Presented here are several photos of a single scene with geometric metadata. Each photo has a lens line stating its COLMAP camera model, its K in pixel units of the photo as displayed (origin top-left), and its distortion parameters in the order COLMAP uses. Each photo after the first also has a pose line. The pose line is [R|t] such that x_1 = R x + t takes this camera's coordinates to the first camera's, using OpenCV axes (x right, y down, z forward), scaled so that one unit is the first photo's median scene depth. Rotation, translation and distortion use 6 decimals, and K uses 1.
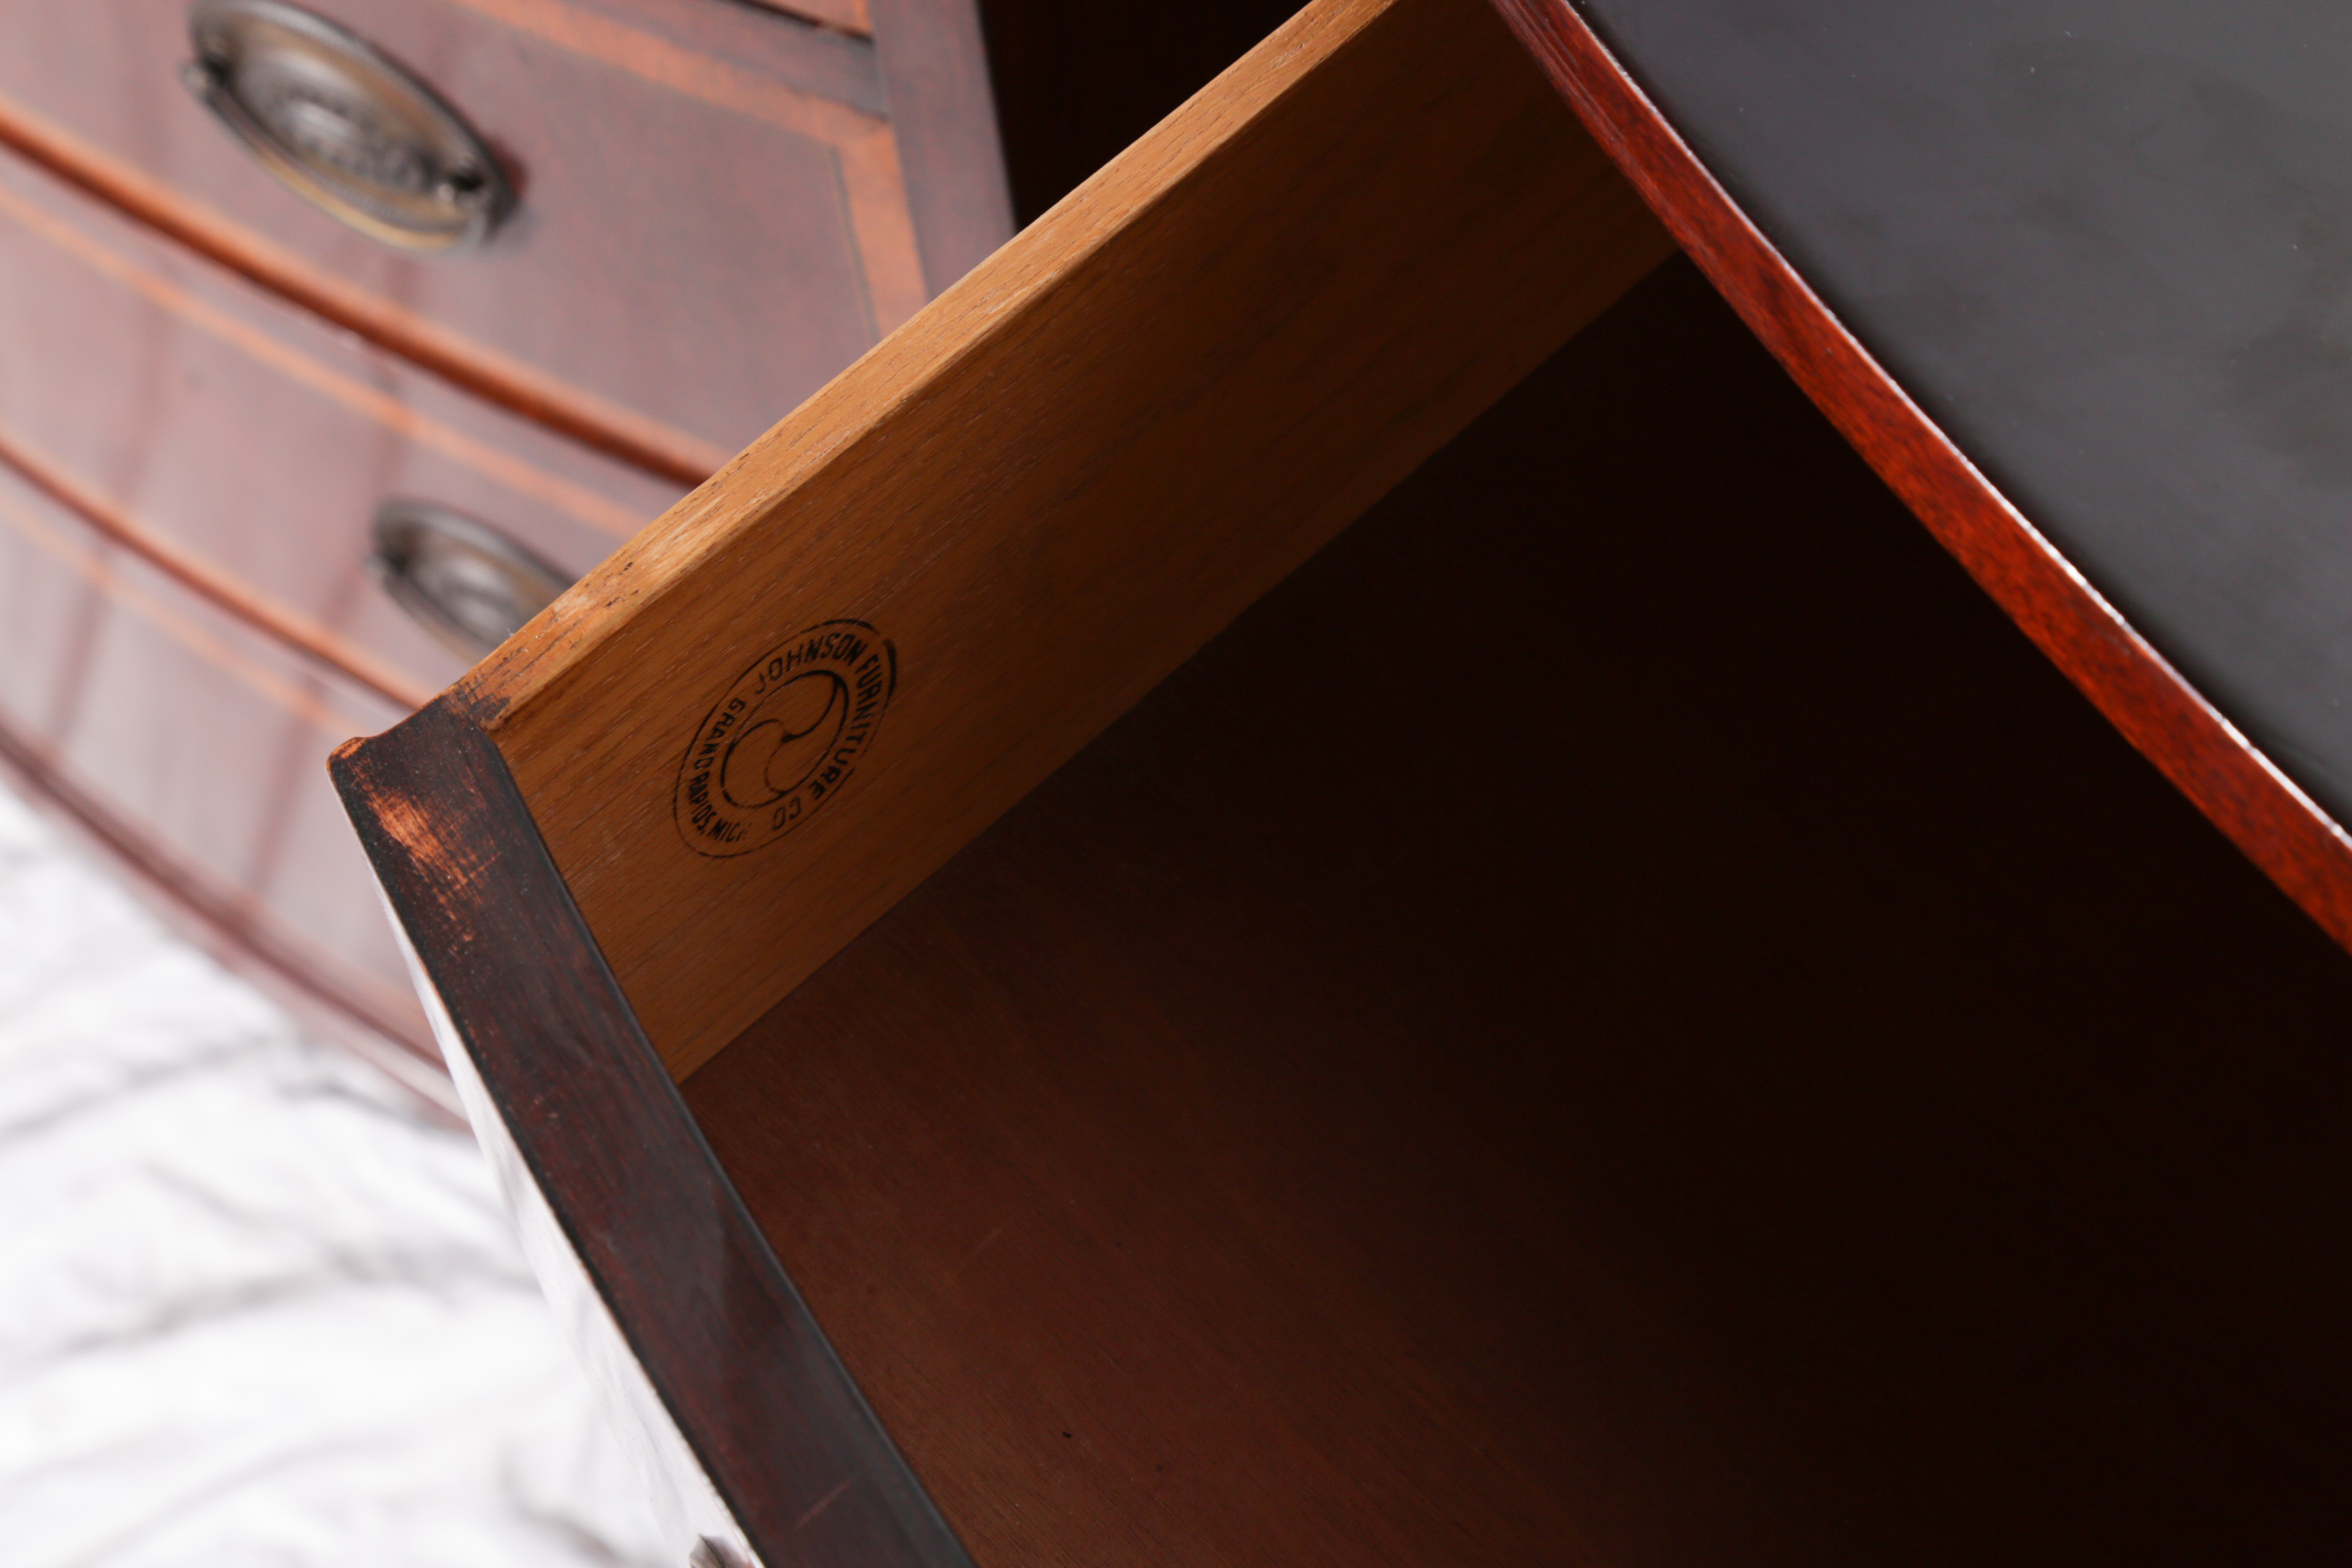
lens RADIAL K [[5146.2, 0, 1116.9], [0, 5146.2, 785.8], [0, 0, 1]] dist [0.275672, -0.198465]
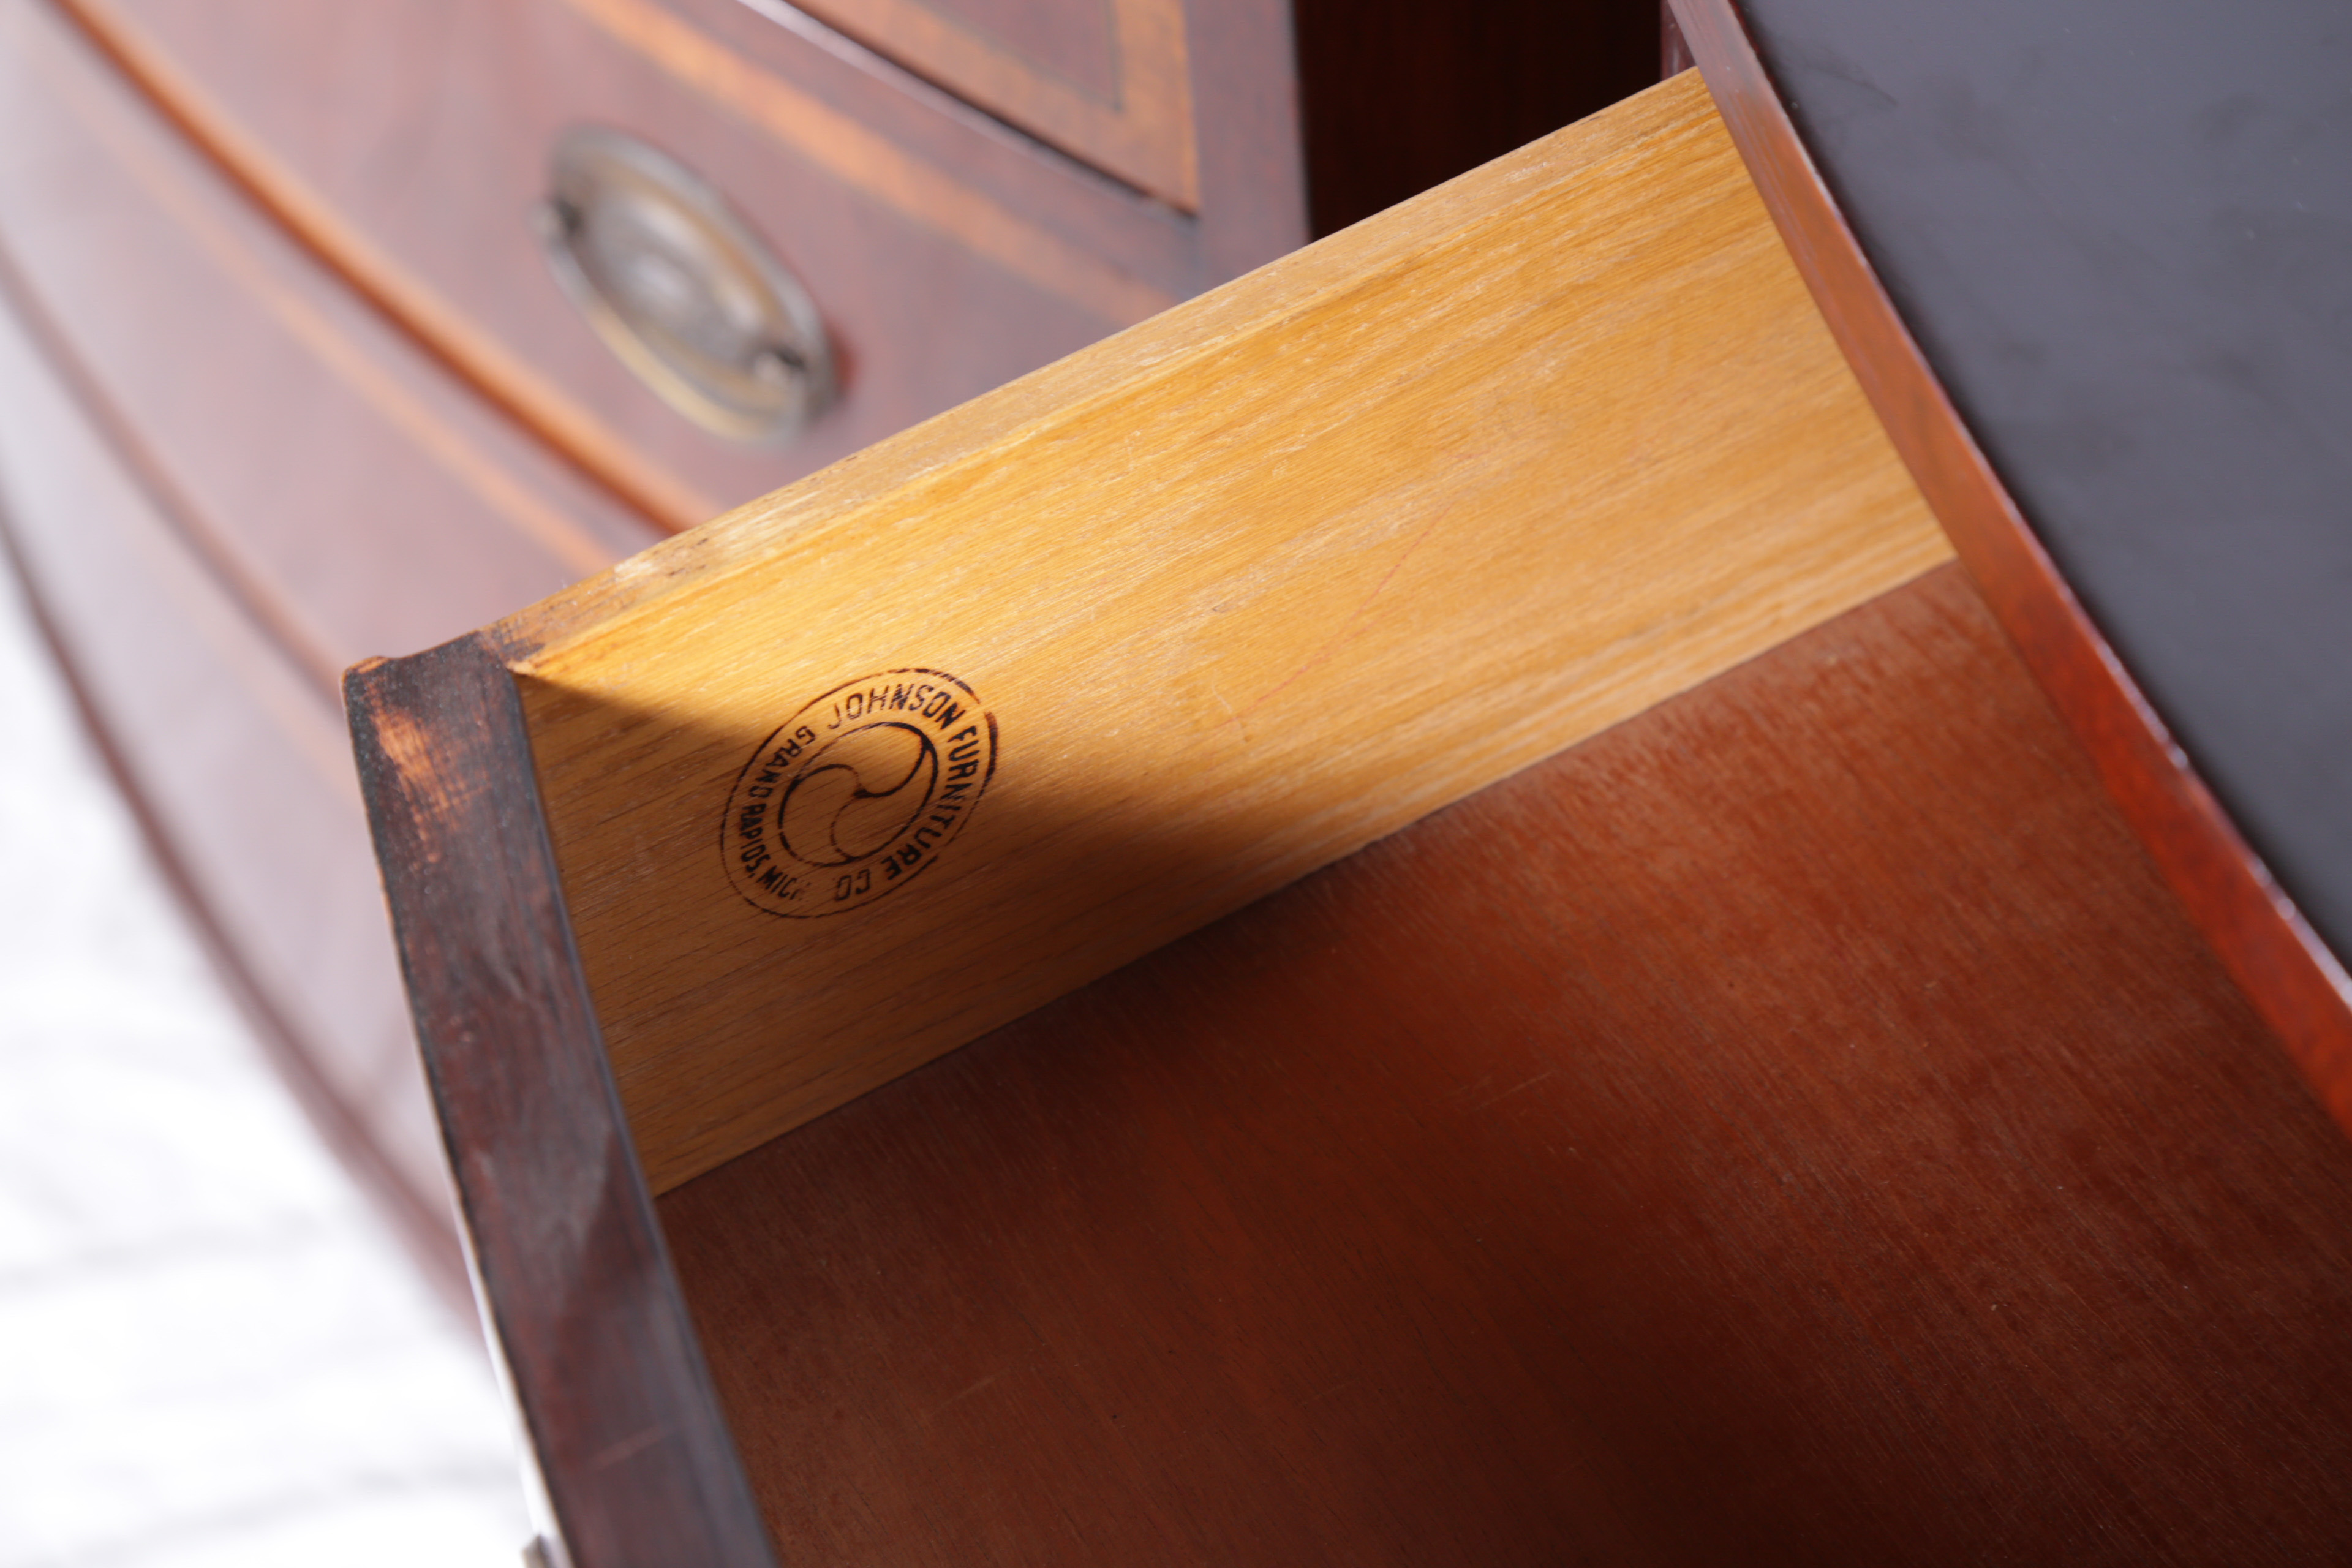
lens RADIAL K [[6375.3, 0, 1165.7], [0, 6375.3, 846.8], [0, 0, 1]] dist [0.494144, 0.189970]
pose [[0.972392, 0.170292, -0.159544, 0.176028], [-0.194631, 0.969041, -0.151916, 0.165527], [0.128735, 0.178774, 0.975432, -0.113571]]
